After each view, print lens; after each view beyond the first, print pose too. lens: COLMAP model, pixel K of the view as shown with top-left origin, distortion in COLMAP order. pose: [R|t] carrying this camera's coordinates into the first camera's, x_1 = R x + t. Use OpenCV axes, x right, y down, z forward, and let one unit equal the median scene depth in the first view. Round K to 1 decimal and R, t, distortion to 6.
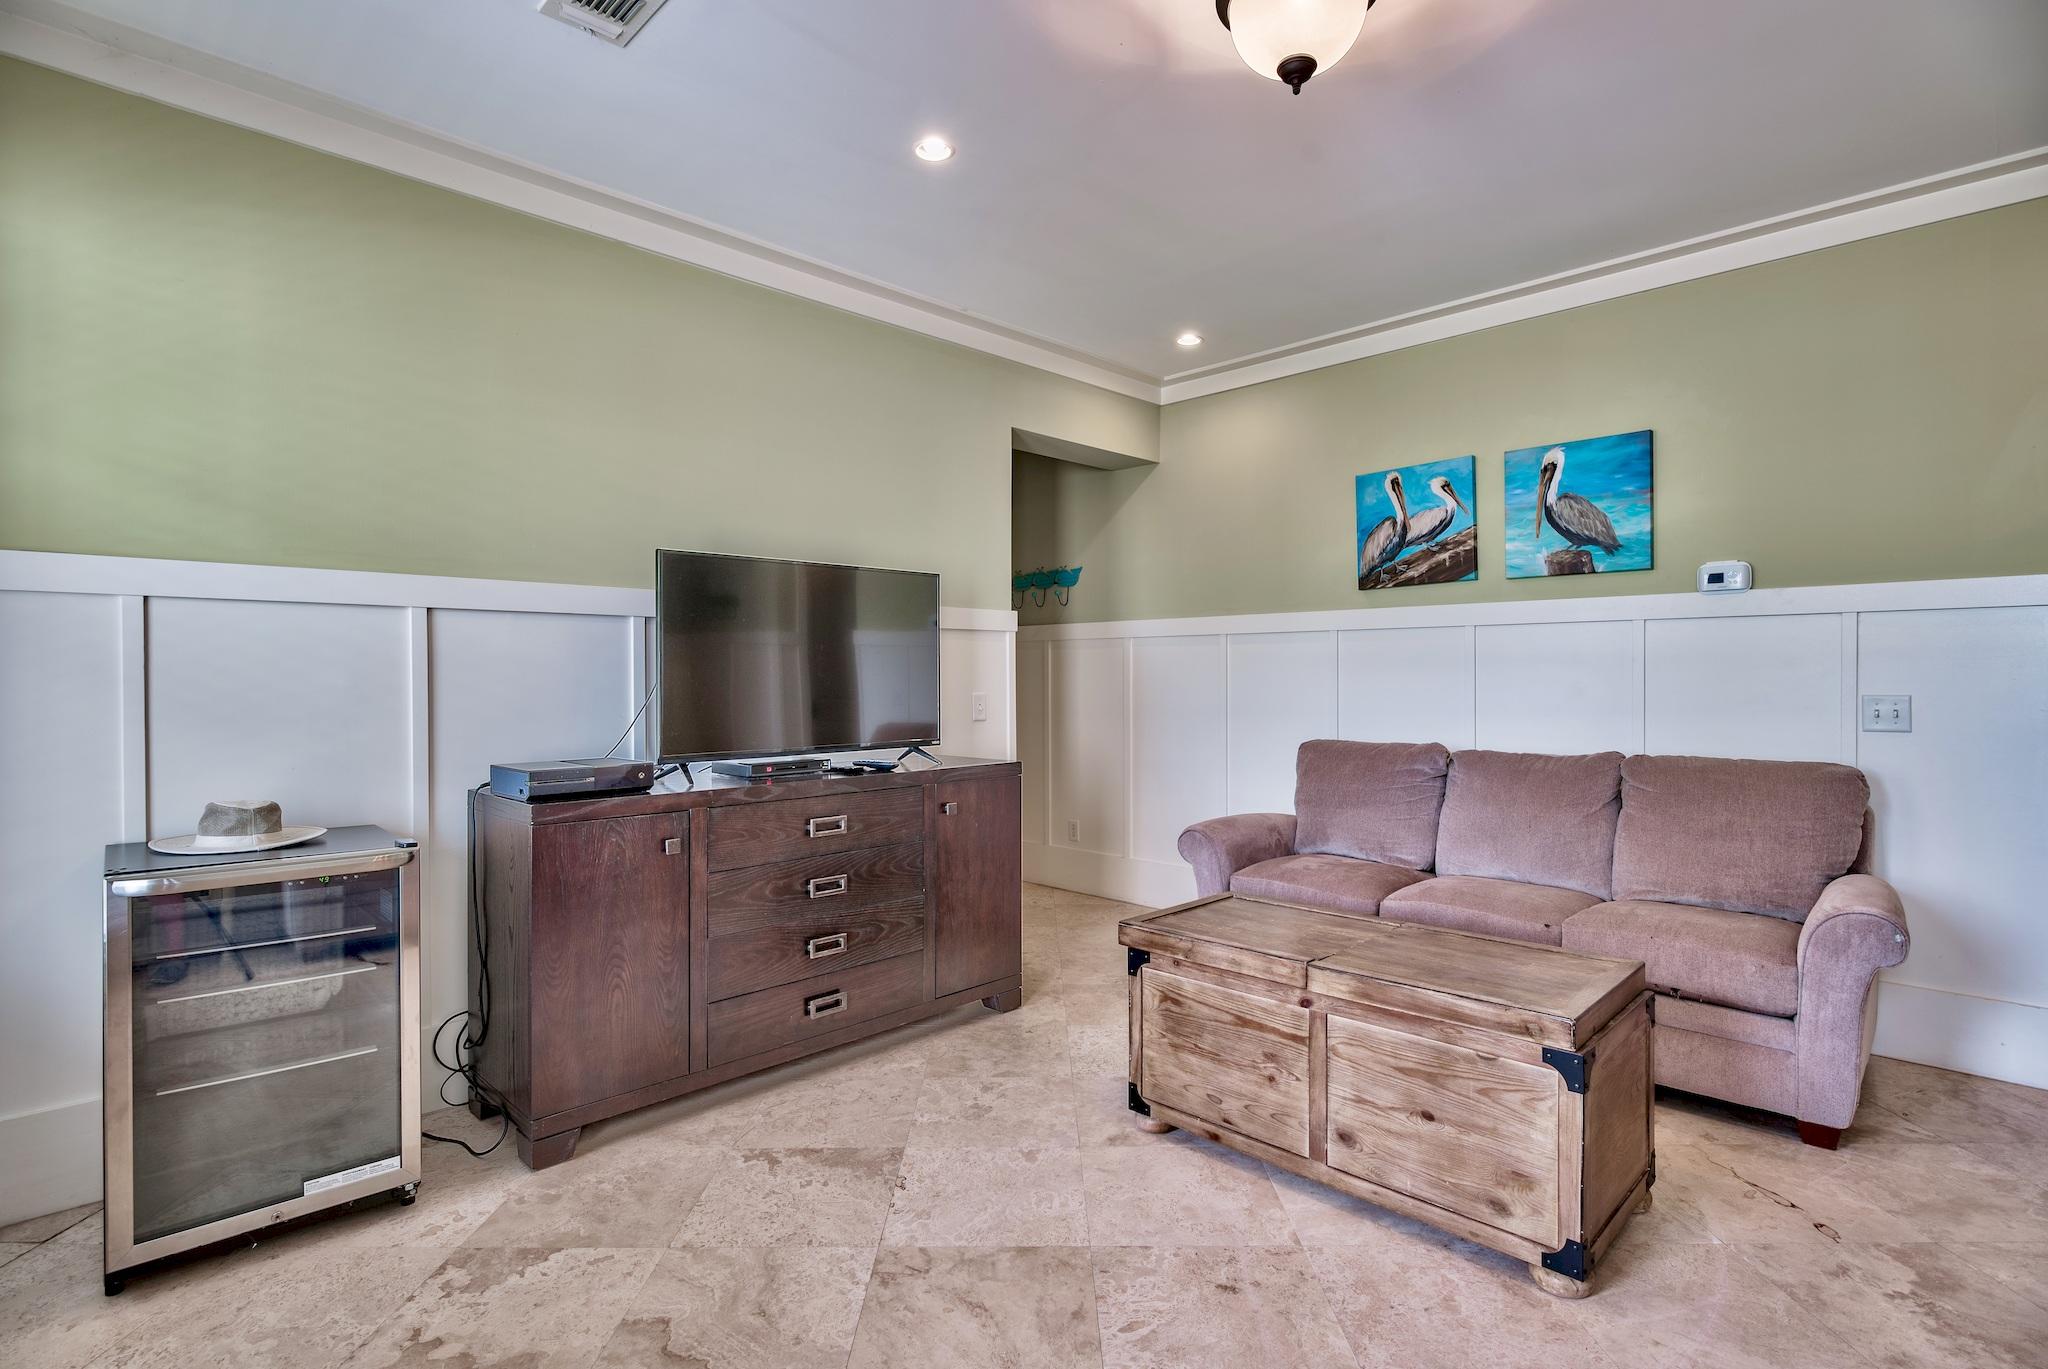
lens RADIAL K [[1008.4, 0, 1019.6], [0, 1008.4, 684.1], [0, 0, 1]] dist [0.000135, -0.000547]
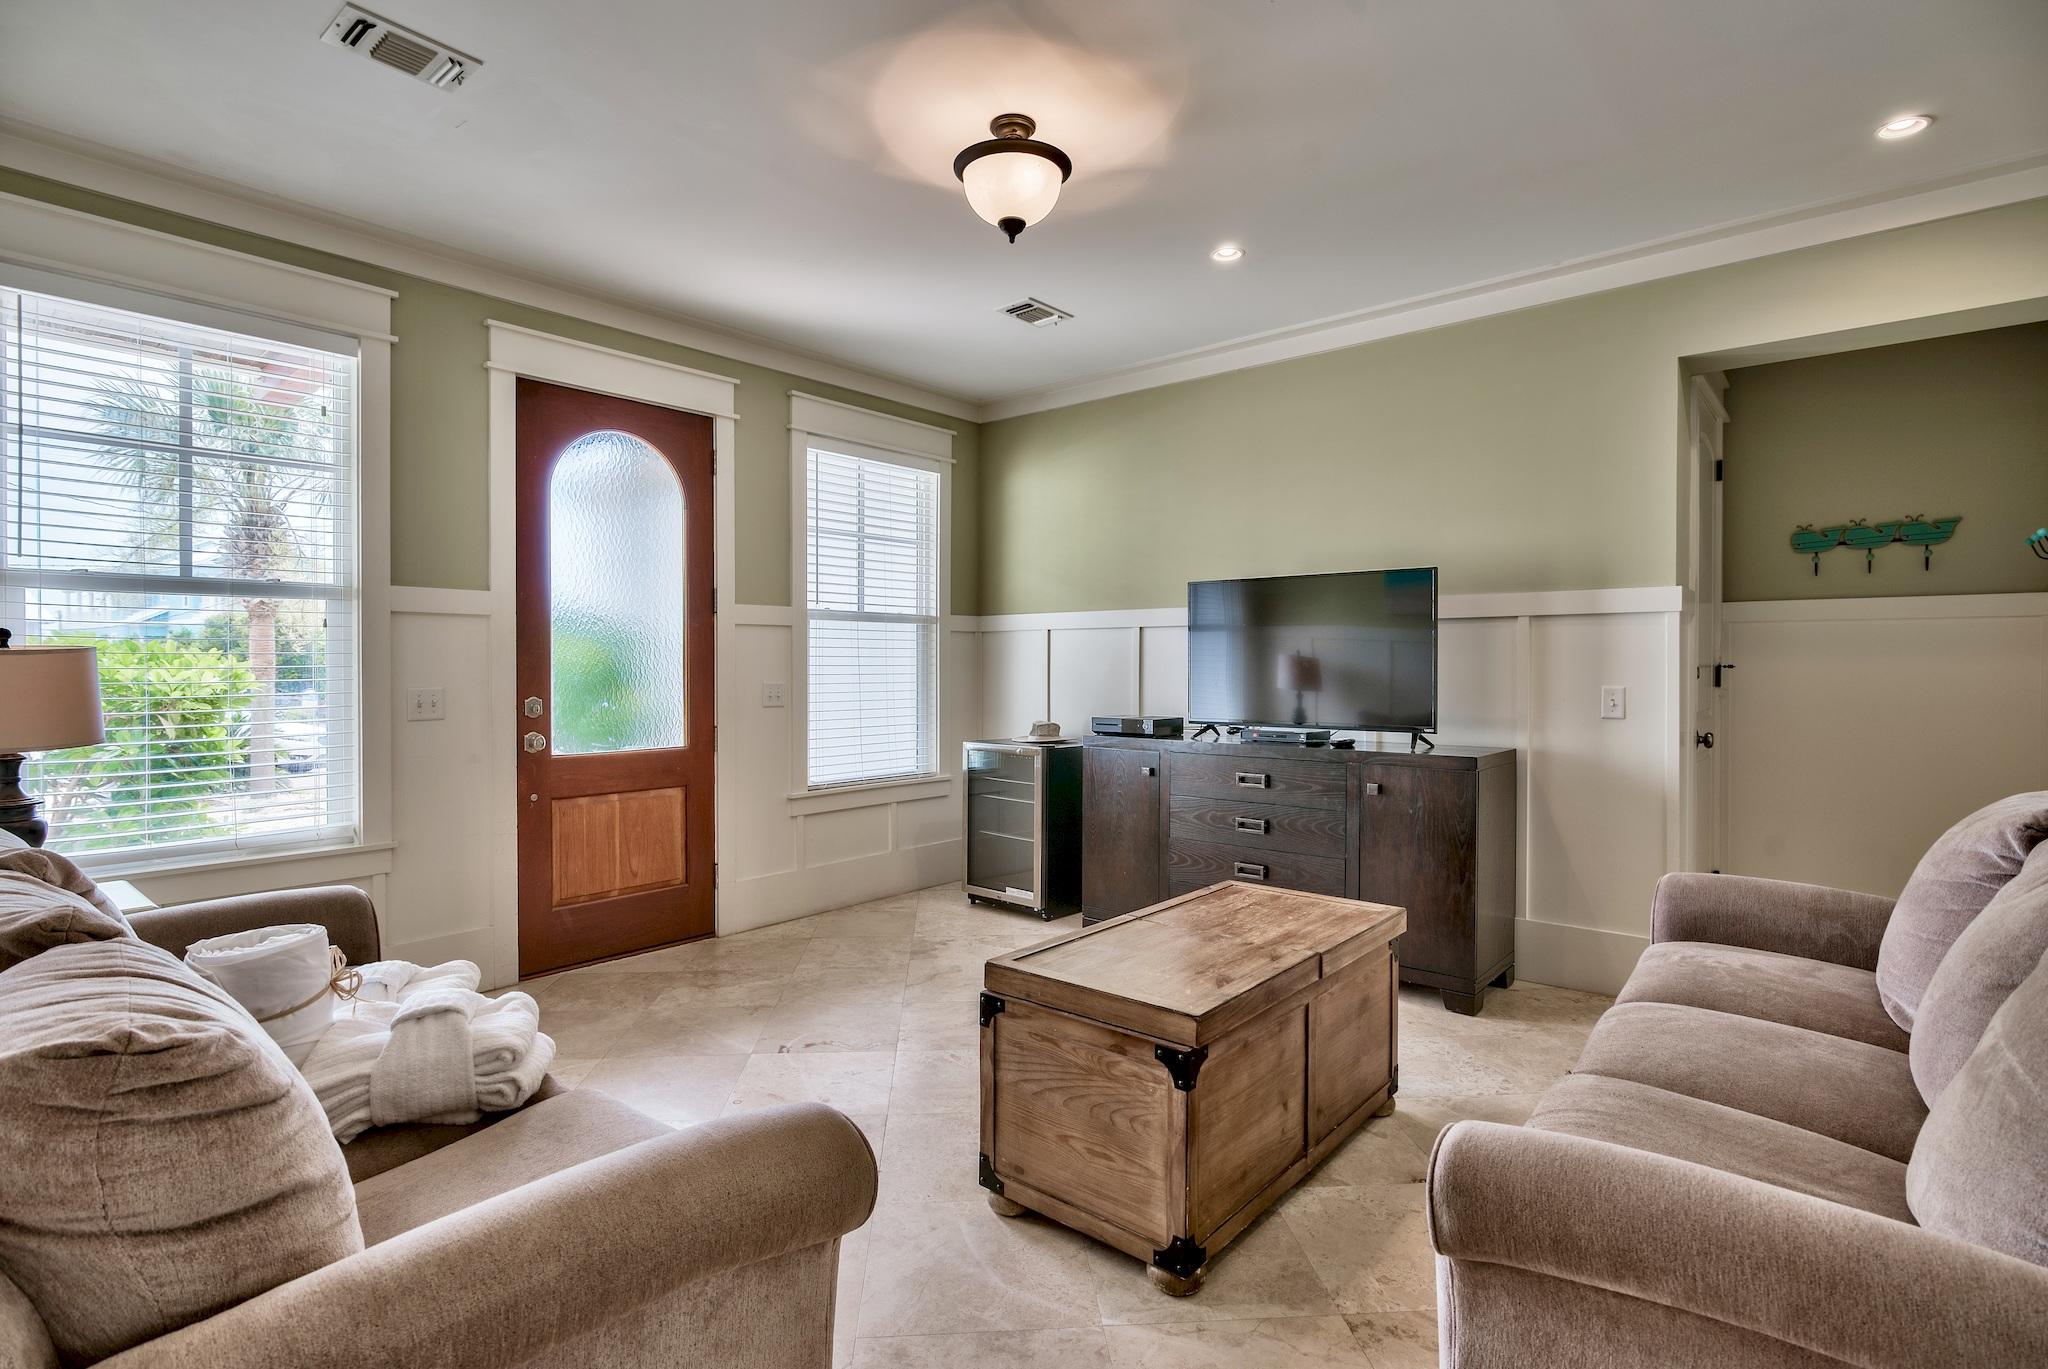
lens RADIAL K [[1008.4, 0, 1018.3], [0, 1008.4, 674.1], [0, 0, 1]] dist [0.000135, -0.000547]
pose [[0.081247, 0.010491, -0.996639, 0.909912], [-0.012362, 0.999878, 0.009518, -0.004182], [0.996617, 0.011547, 0.081367, 0.493571]]
